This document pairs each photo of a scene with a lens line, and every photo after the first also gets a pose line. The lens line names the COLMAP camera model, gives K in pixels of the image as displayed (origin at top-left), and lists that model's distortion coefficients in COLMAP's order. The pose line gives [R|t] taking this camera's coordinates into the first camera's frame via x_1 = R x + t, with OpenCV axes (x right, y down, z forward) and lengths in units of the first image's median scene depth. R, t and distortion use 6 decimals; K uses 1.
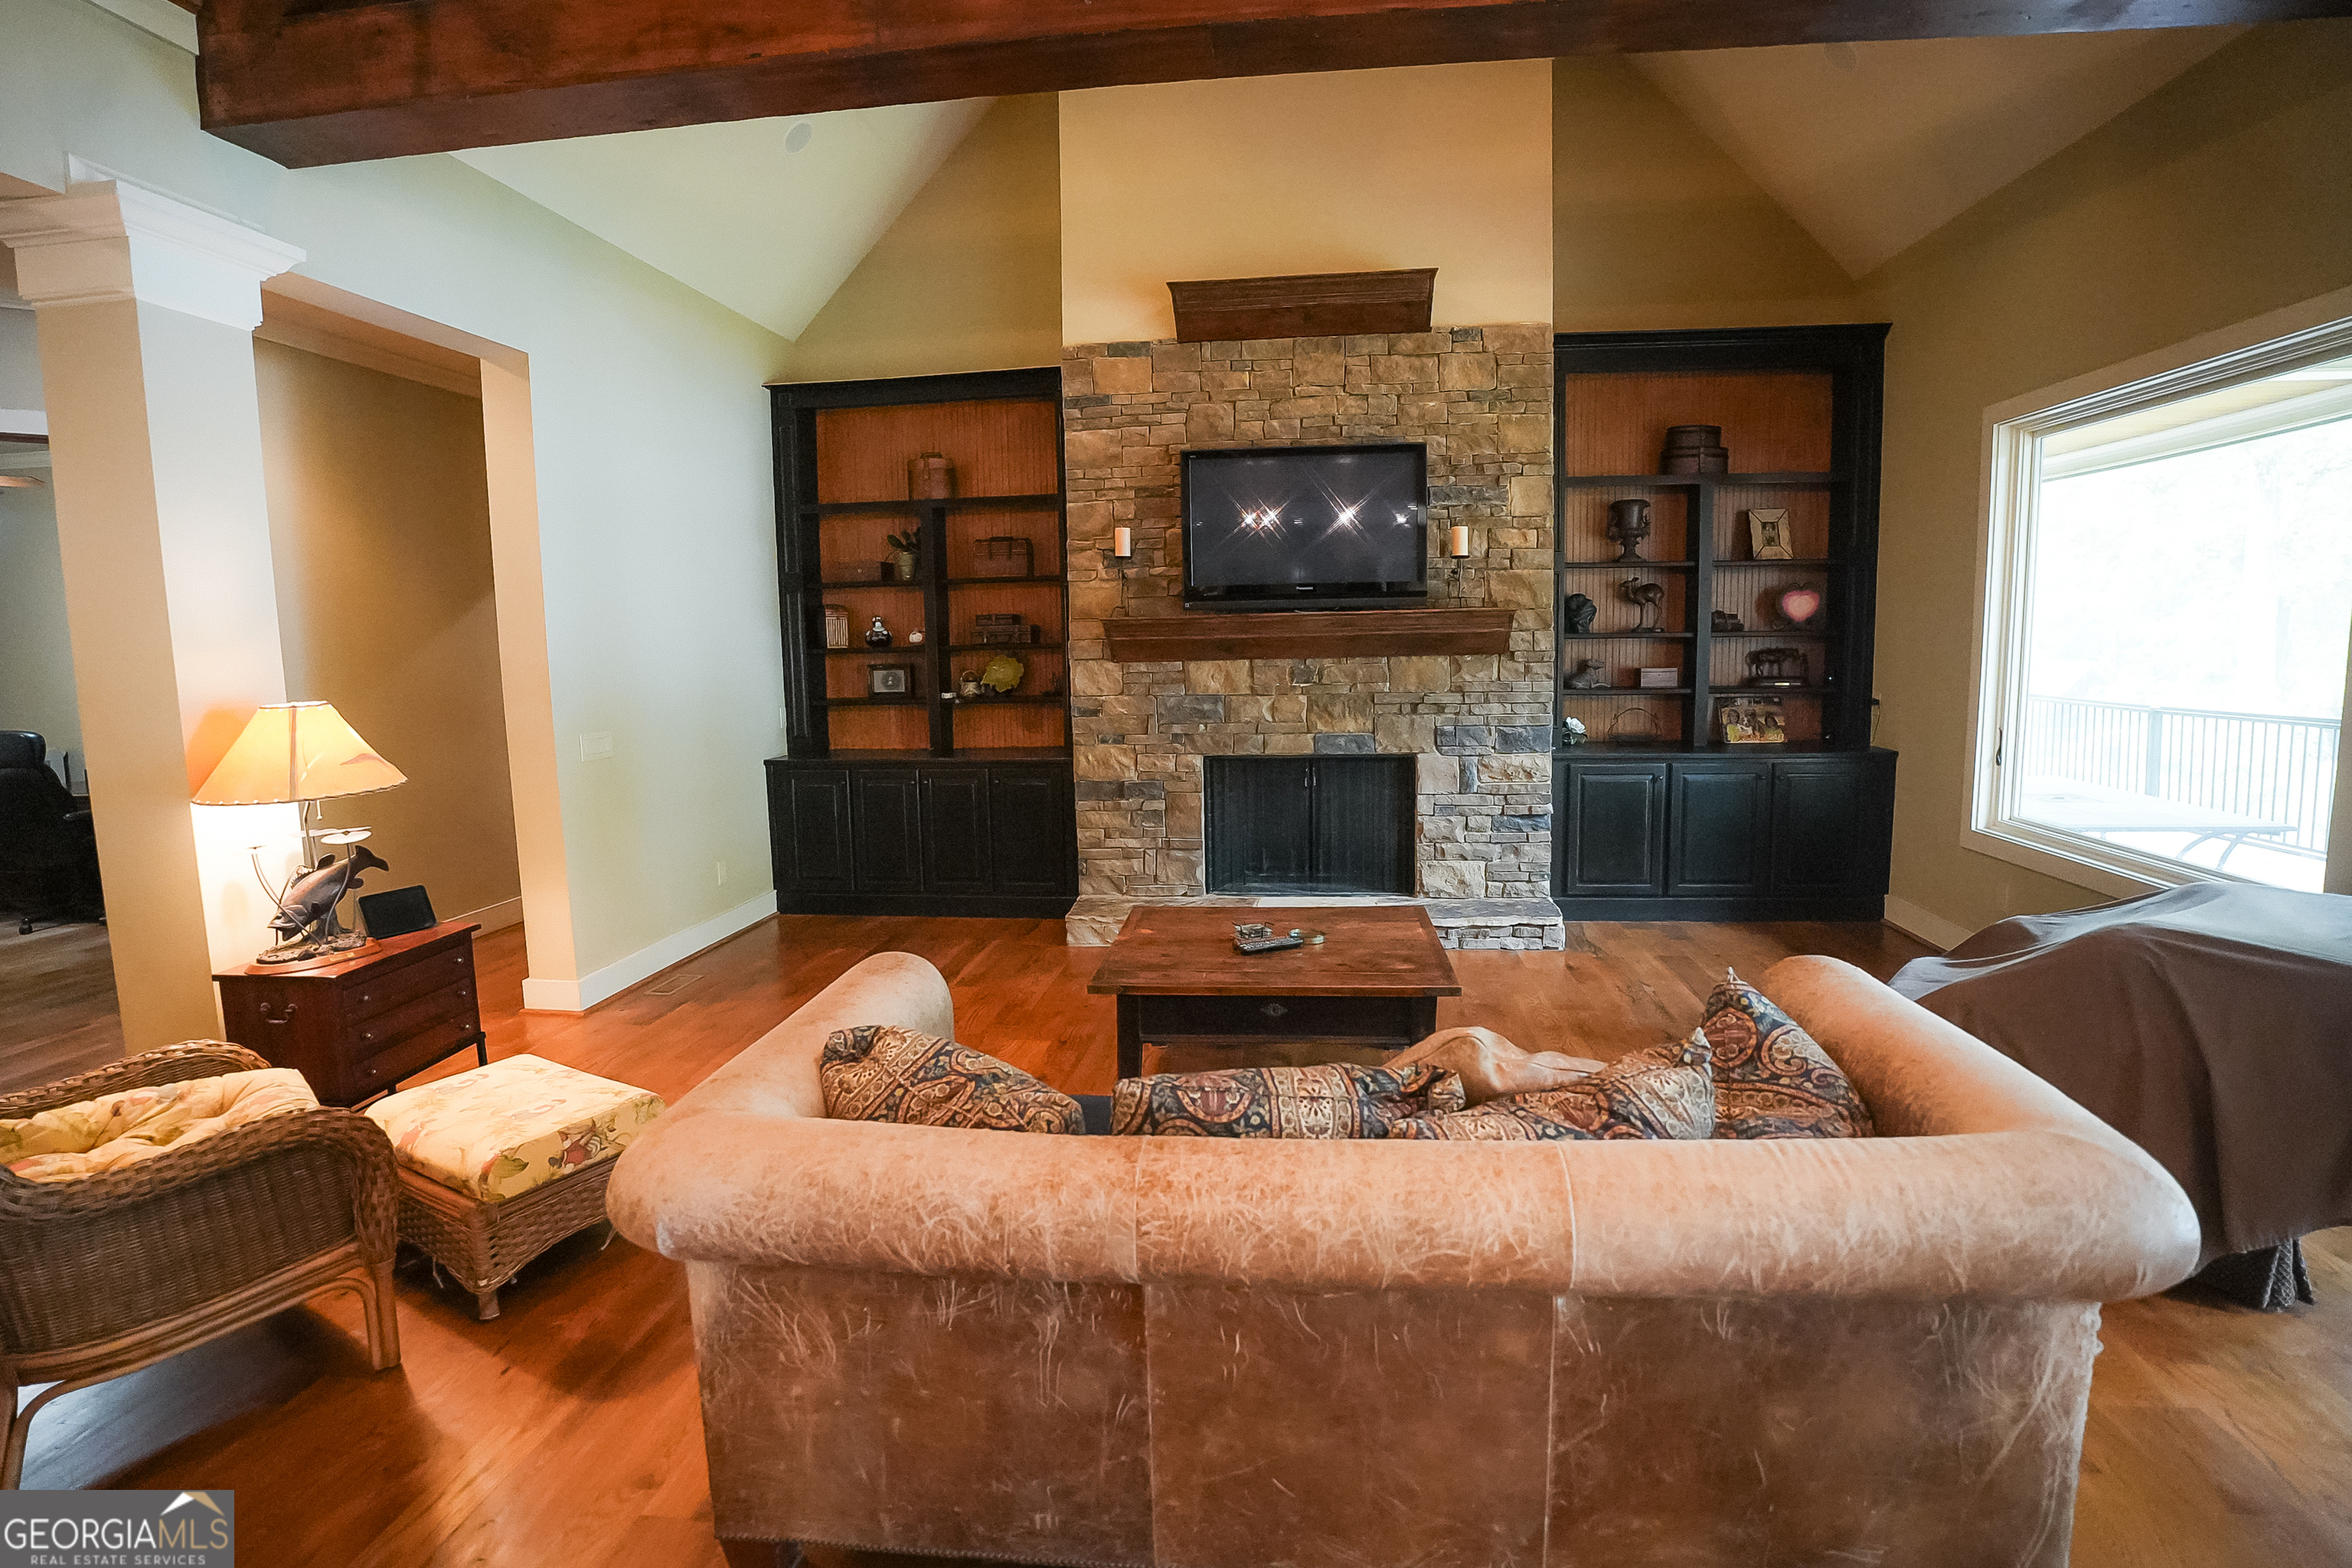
lens RADIAL K [[1147.5, 0, 1183.1], [0, 1147.5, 753.4], [0, 0, 1]] dist [-0.074497, 0.020432]
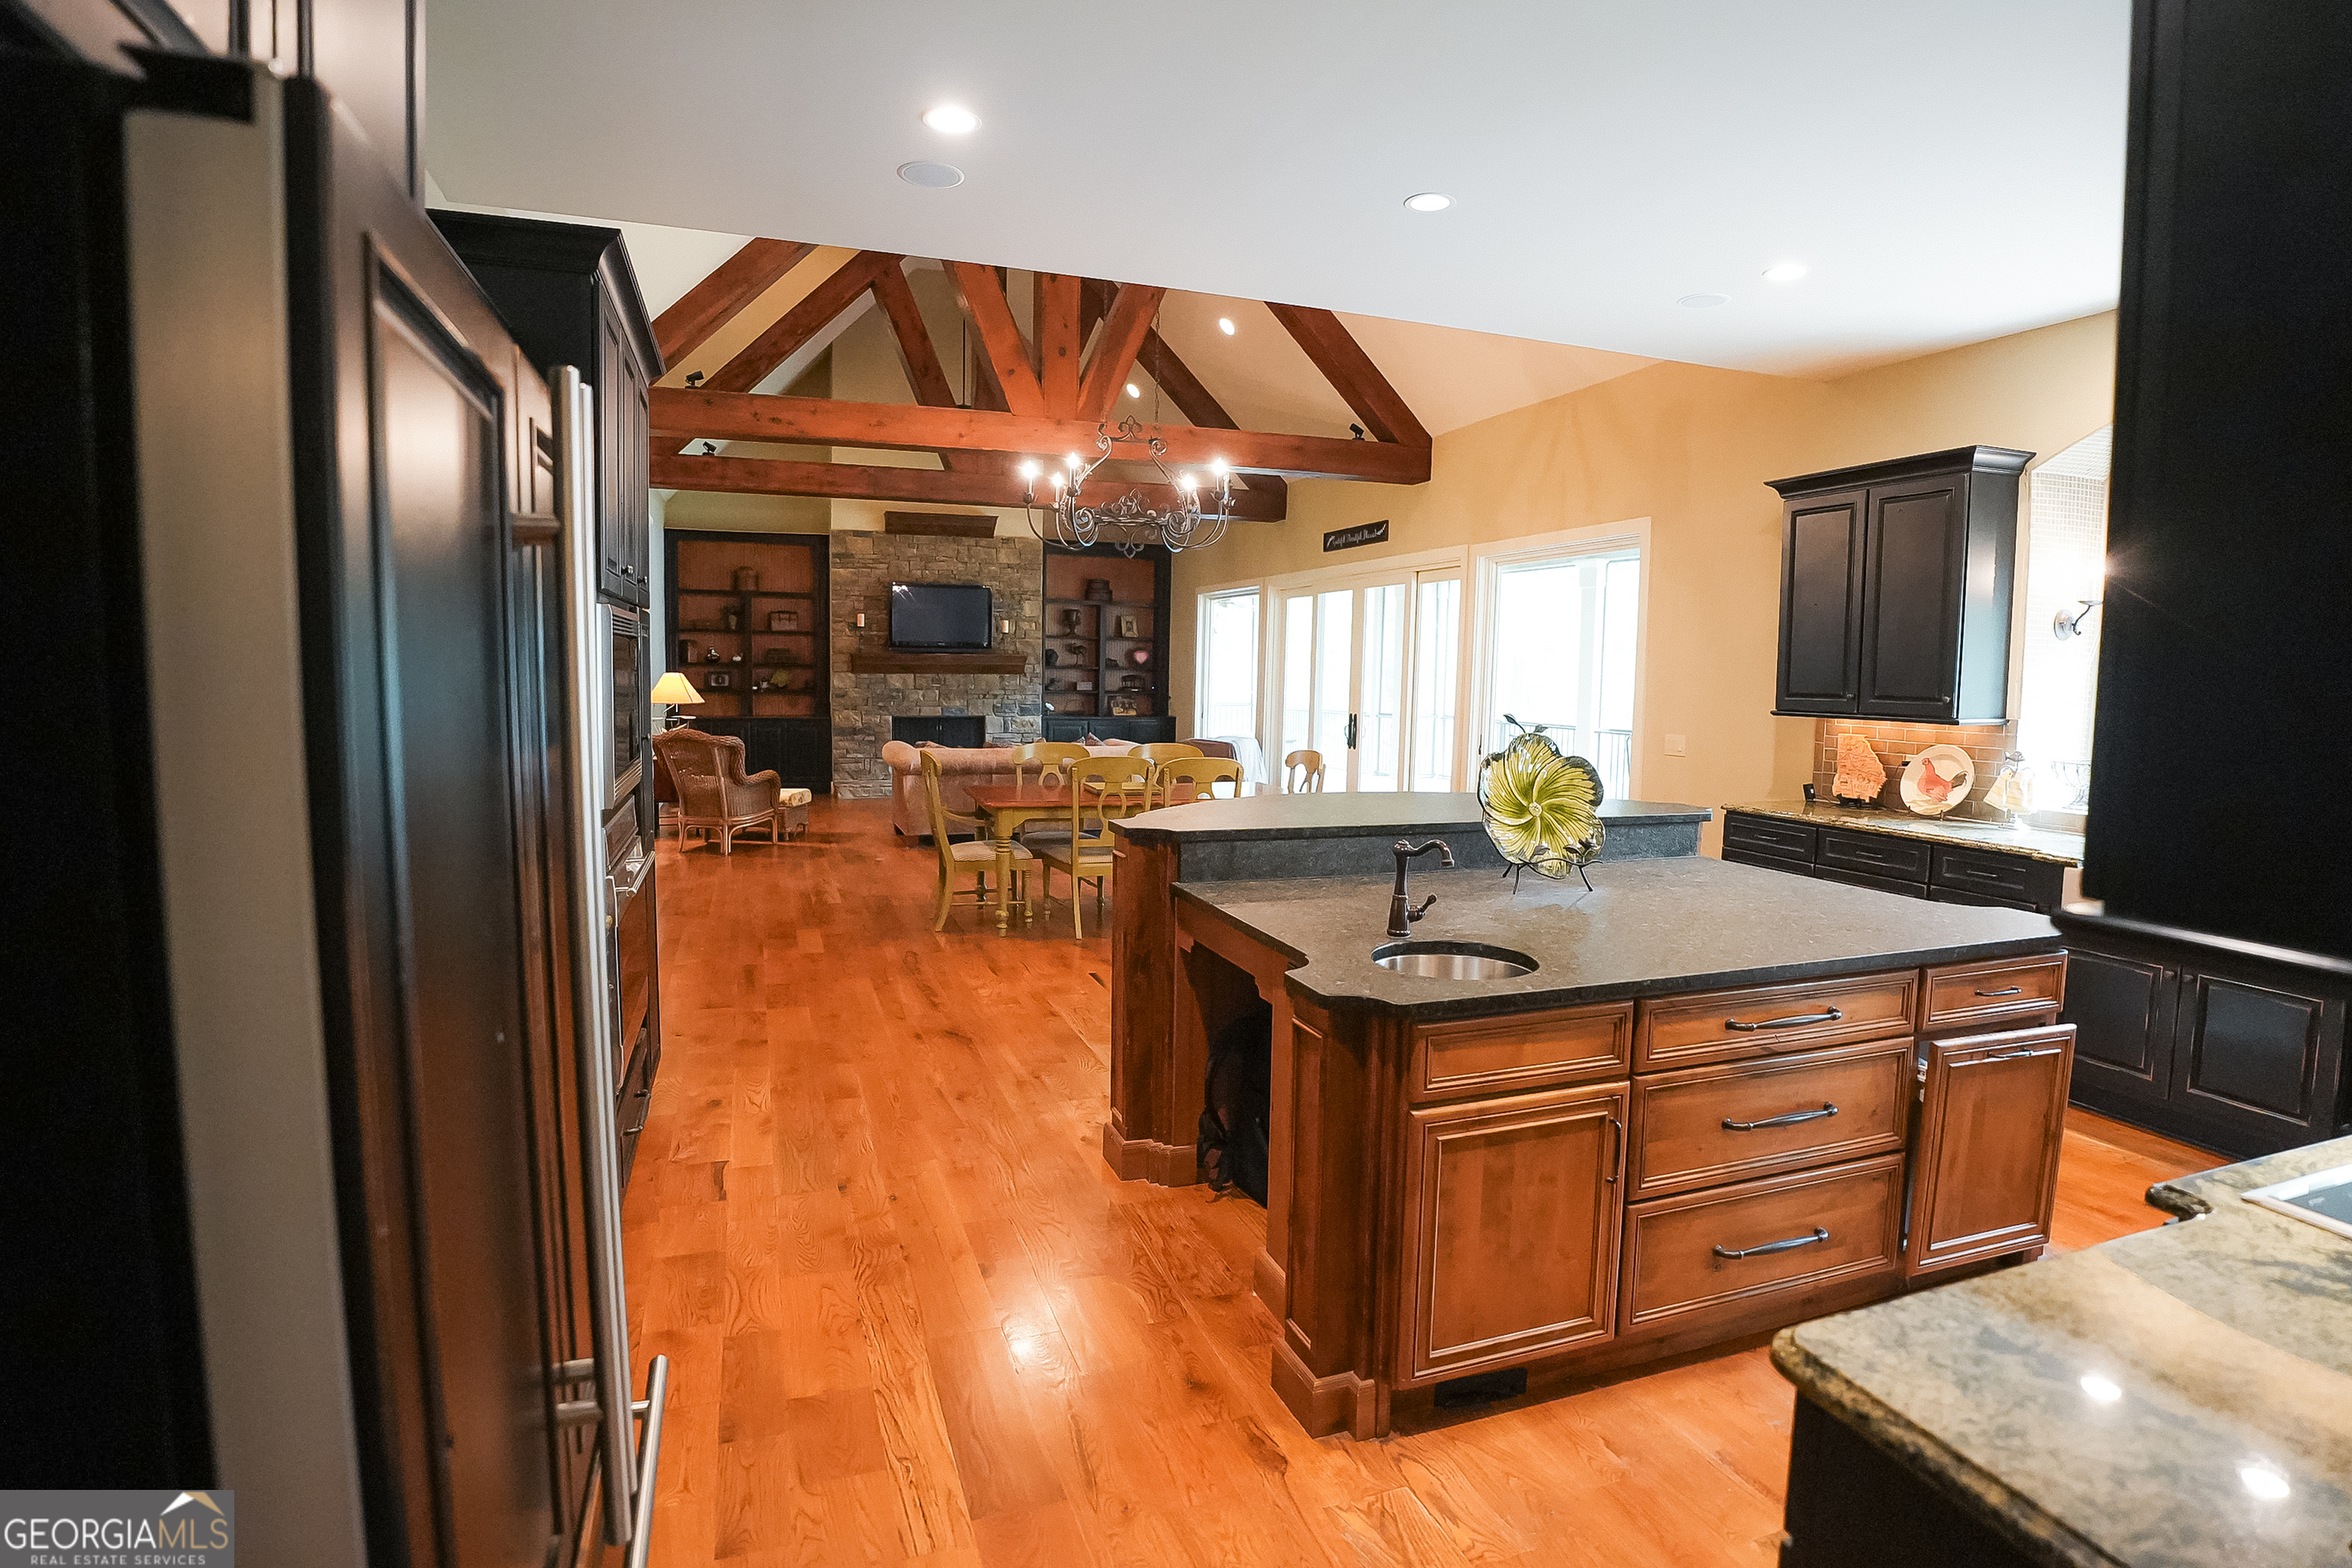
lens RADIAL K [[1233.5, 0, 1175.3], [0, 1233.5, 744.2], [0, 0, 1]] dist [-0.076798, 0.023979]
pose [[0.898834, 0.004873, 0.438263, -0.536394], [0.013139, 0.999189, -0.038057, 0.155354], [-0.438093, 0.039965, 0.898041, -1.389831]]
